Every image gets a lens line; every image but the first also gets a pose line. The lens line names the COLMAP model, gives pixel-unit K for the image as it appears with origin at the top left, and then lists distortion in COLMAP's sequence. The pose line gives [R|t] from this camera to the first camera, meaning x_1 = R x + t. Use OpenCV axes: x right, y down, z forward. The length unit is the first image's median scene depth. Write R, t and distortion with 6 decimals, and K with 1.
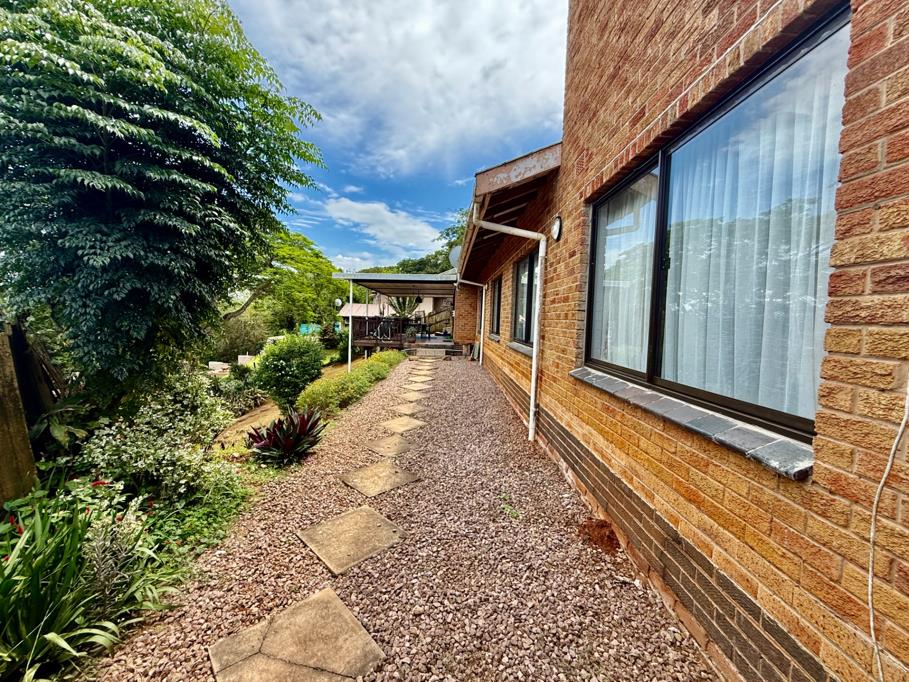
lens RADIAL K [[365.9, 0, 454.5], [0, 365.9, 341.0], [0, 0, 1]] dist [0.011634, 0.000000]
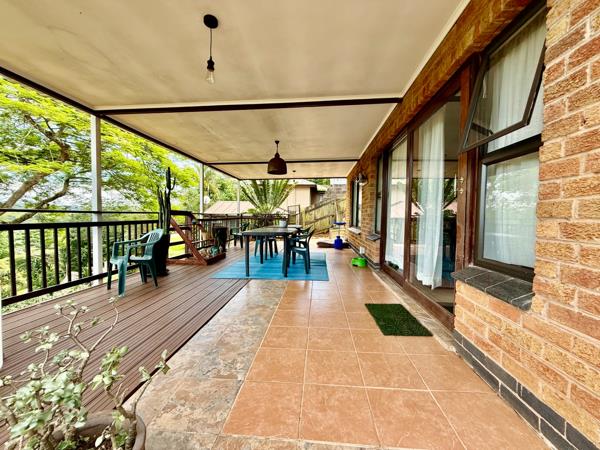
lens RADIAL K [[241.5, 0, 300.0], [0, 241.5, 225.0], [0, 0, 1]] dist [0.011634, 0.000000]
pose [[0.994679, -0.019318, -0.101199, -0.038344], [0.017090, 0.999593, -0.022836, -0.035704], [0.101599, 0.020985, 0.994604, 0.603982]]
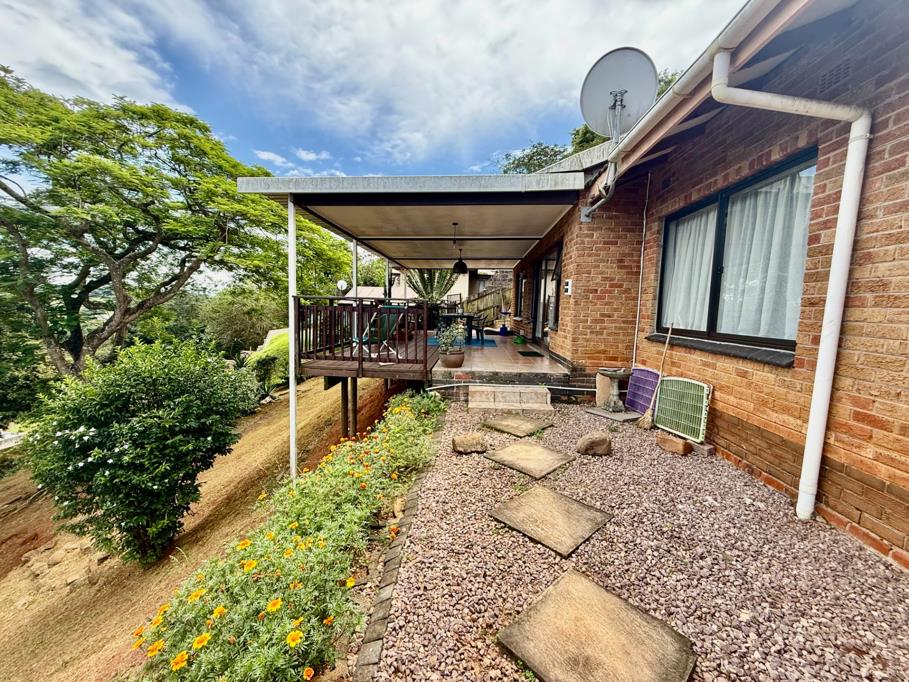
lens RADIAL K [[365.9, 0, 454.5], [0, 365.9, 341.0], [0, 0, 1]] dist [0.011634, 0.000000]
pose [[0.997529, -0.003289, -0.070172, -0.055183], [0.005554, 0.999469, 0.032102, -0.020899], [0.070029, -0.032412, 0.997018, 0.383470]]
